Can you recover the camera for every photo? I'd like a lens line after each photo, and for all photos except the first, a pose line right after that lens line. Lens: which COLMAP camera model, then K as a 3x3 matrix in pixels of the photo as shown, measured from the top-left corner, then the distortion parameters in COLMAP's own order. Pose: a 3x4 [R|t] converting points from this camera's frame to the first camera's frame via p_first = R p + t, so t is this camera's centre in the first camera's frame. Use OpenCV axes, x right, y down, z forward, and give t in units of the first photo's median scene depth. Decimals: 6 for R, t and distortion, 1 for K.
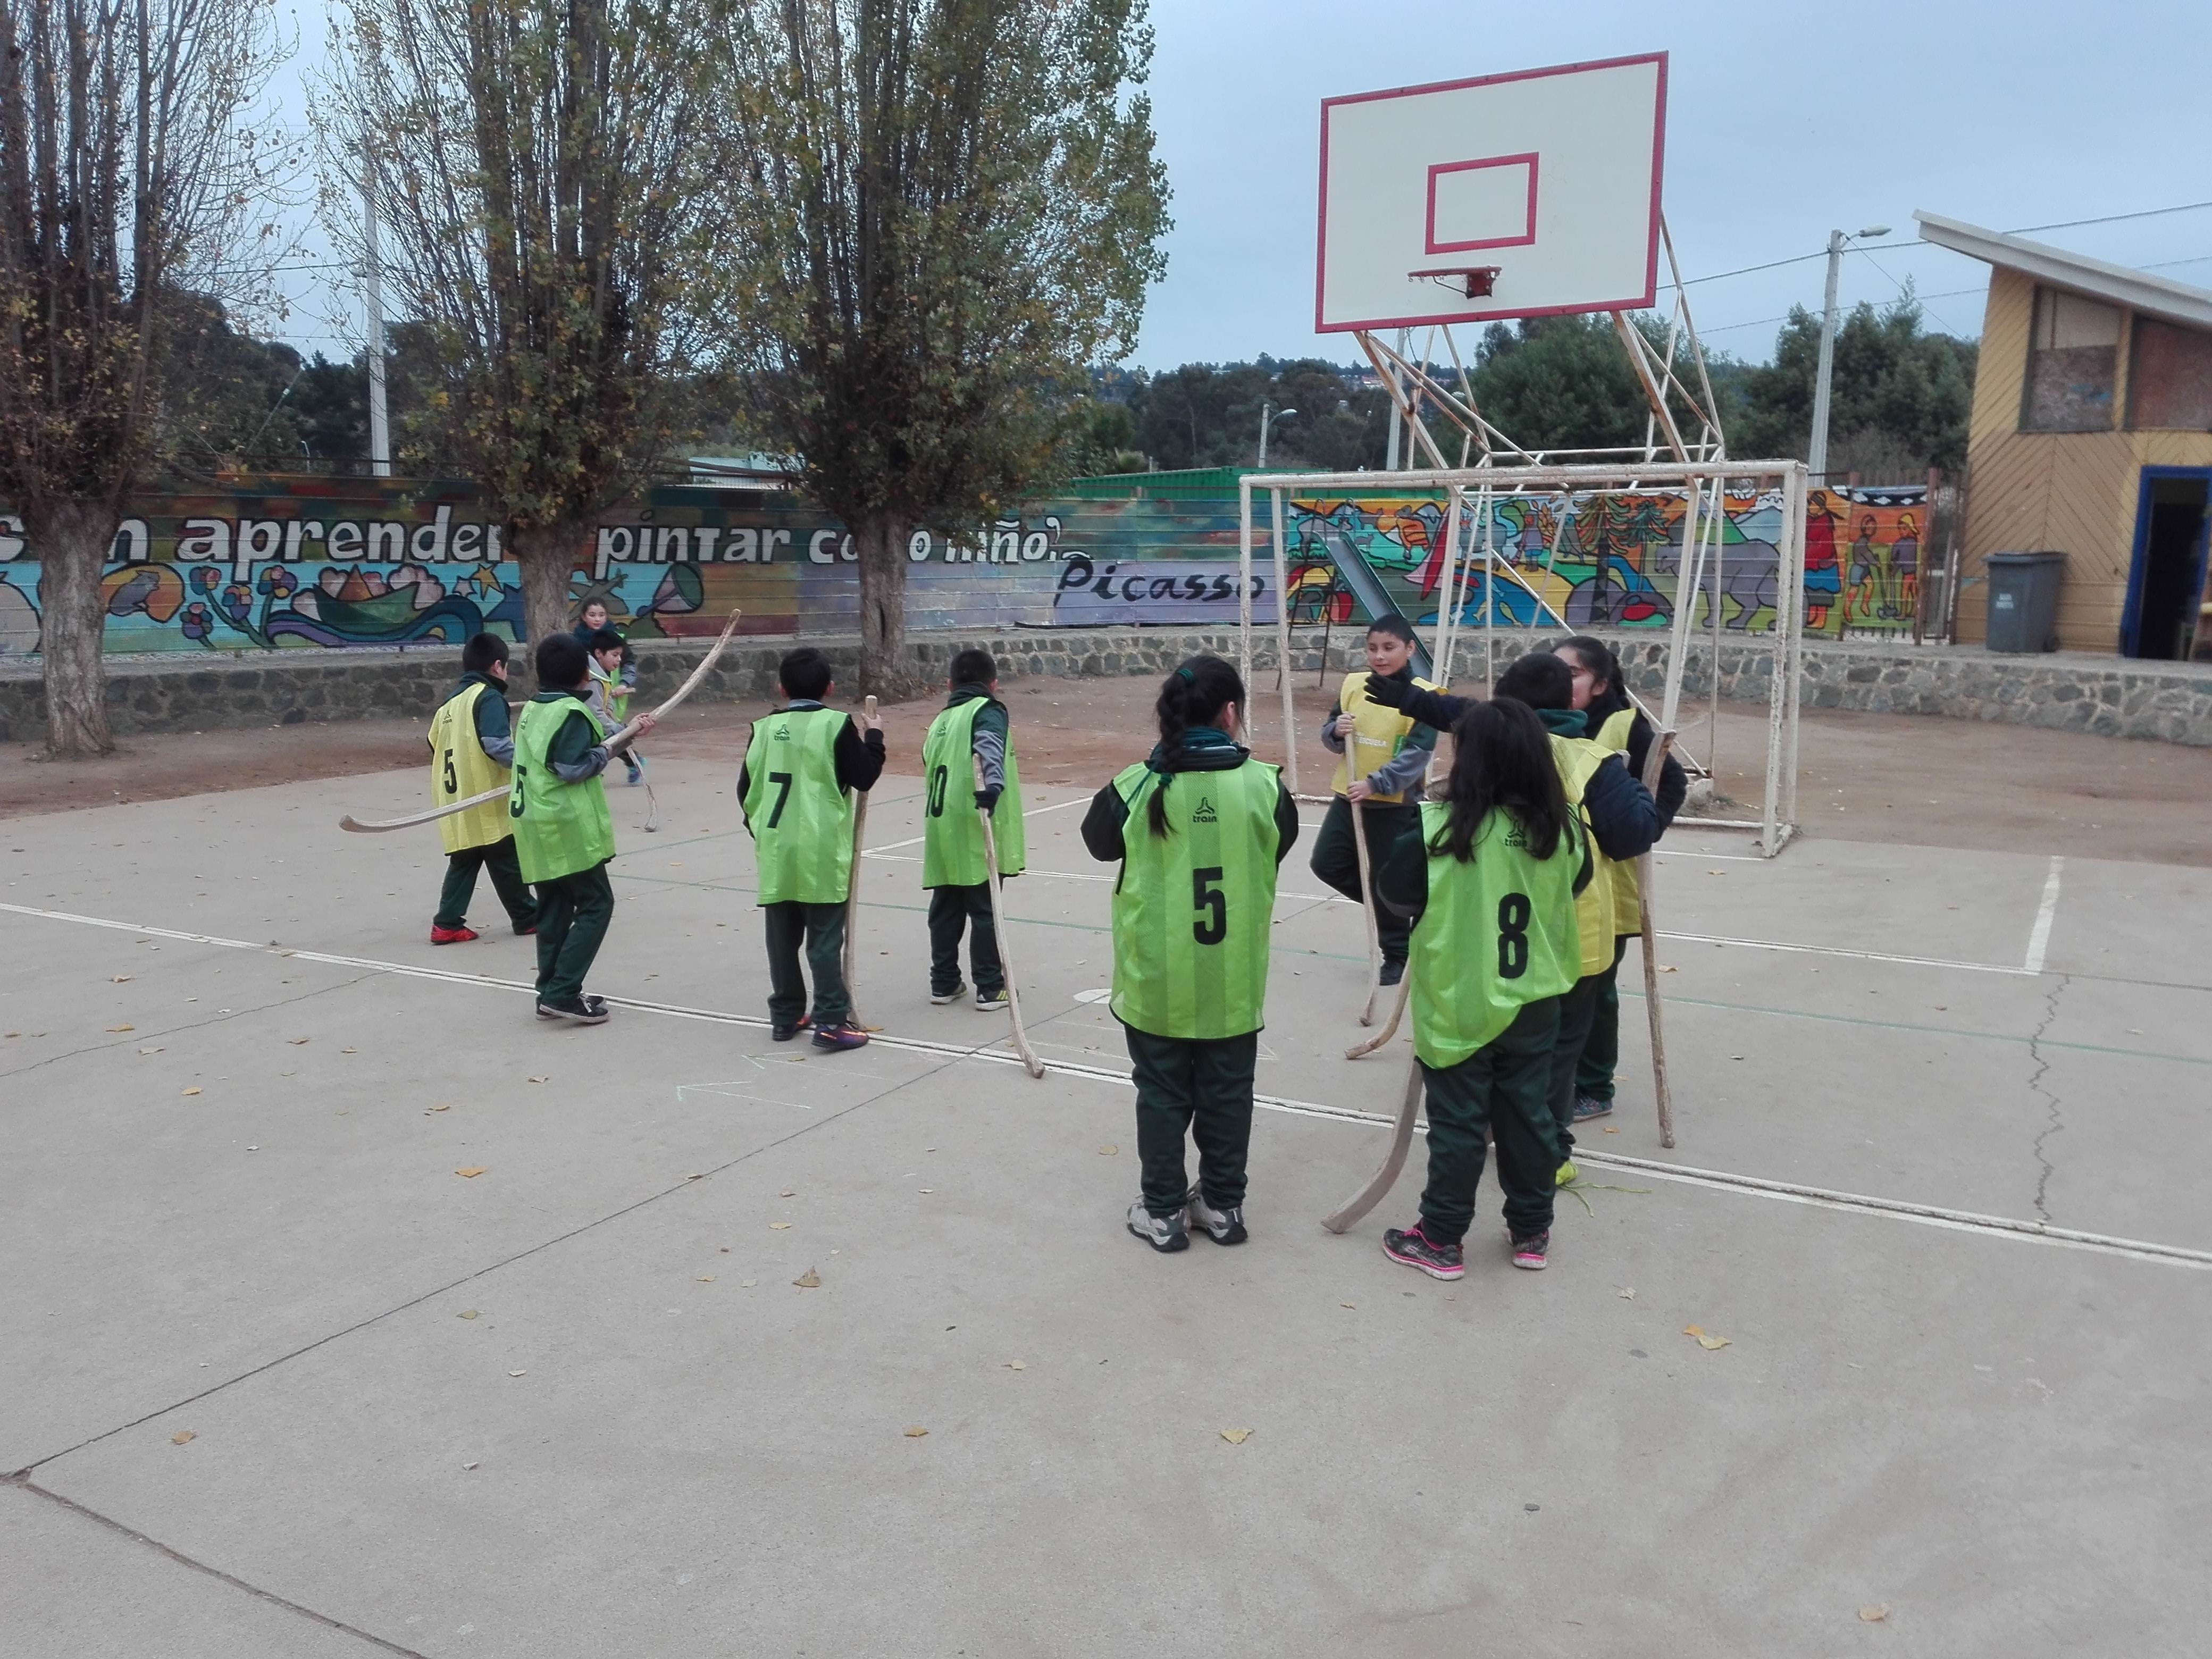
lens RADIAL K [[1803.5, 0, 1083.4], [0, 1803.5, 833.1], [0, 0, 1]] dist [0.166383, -0.345247]
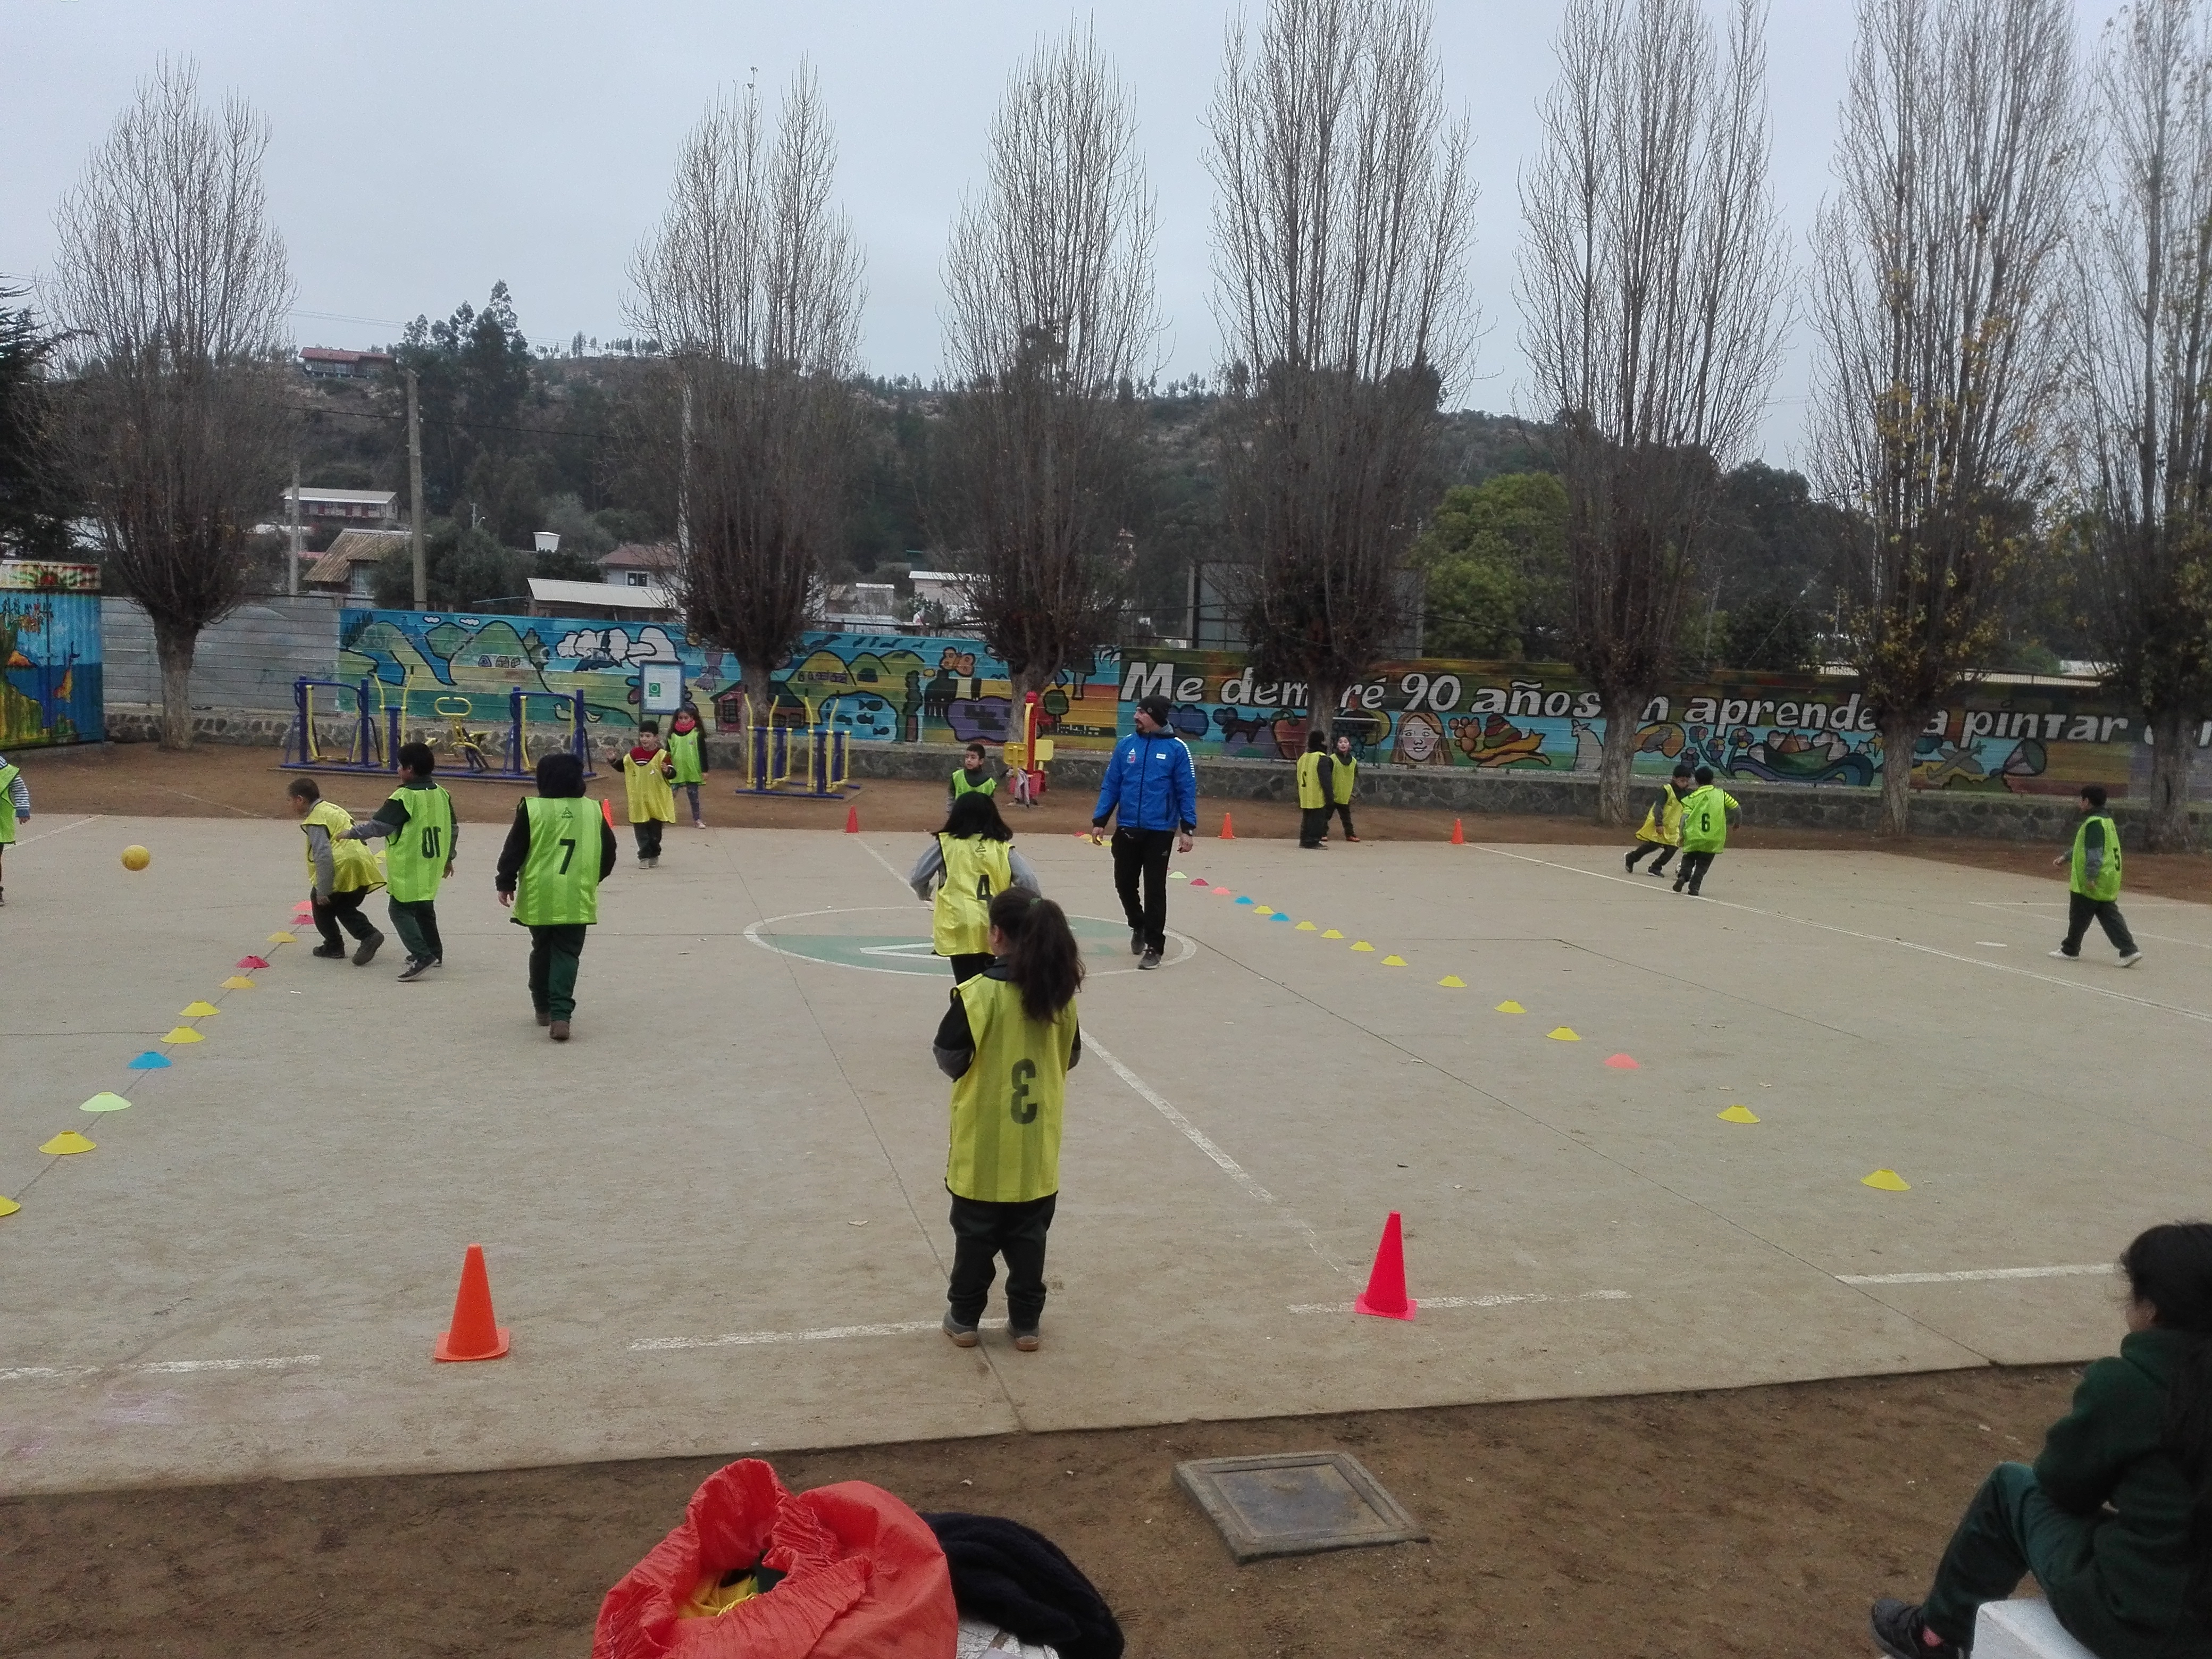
lens RADIAL K [[1852.2, 0, 1103.4], [0, 1852.2, 815.5], [0, 0, 1]] dist [0.142321, -0.292928]
pose [[0.714219, 0.089065, -0.694233, 0.289908], [-0.152646, 0.987816, -0.030311, 0.060713], [0.683074, 0.127620, 0.719112, -0.516119]]
